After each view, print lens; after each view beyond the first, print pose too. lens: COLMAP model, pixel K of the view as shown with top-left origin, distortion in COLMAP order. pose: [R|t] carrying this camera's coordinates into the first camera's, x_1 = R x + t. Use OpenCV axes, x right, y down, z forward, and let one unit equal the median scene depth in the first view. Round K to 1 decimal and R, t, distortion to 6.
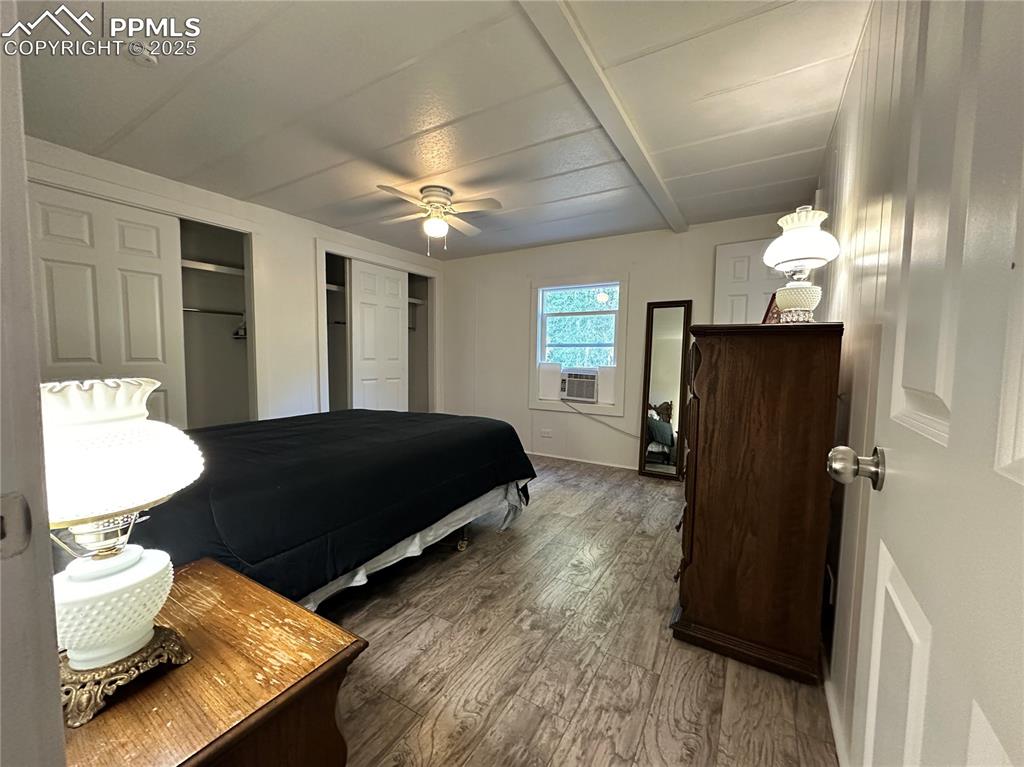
lens RADIAL K [[407.4, 0, 512.9], [0, 407.4, 385.3], [0, 0, 1]] dist [-0.003126, -0.000210]
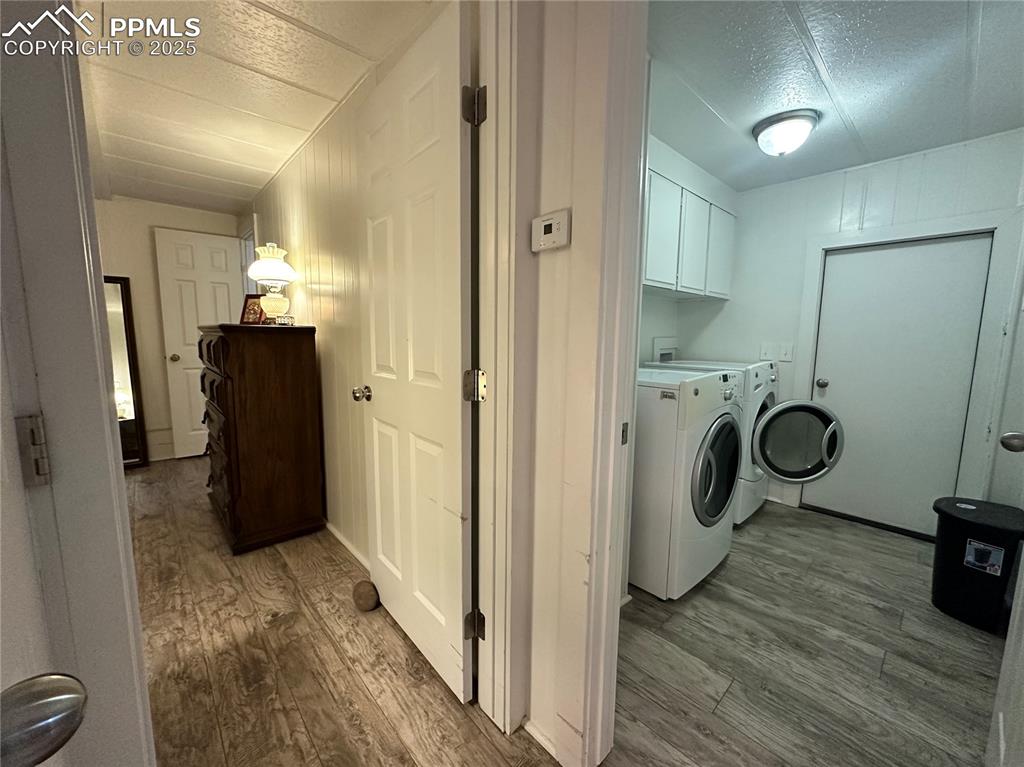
lens RADIAL K [[407.4, 0, 512.9], [0, 407.4, 385.3], [0, 0, 1]] dist [-0.003126, -0.000210]
pose [[0.282664, -0.129862, 0.950388, -0.605630], [0.057330, 0.991309, 0.118402, -0.053420], [-0.957504, 0.021018, 0.287652, -0.315451]]
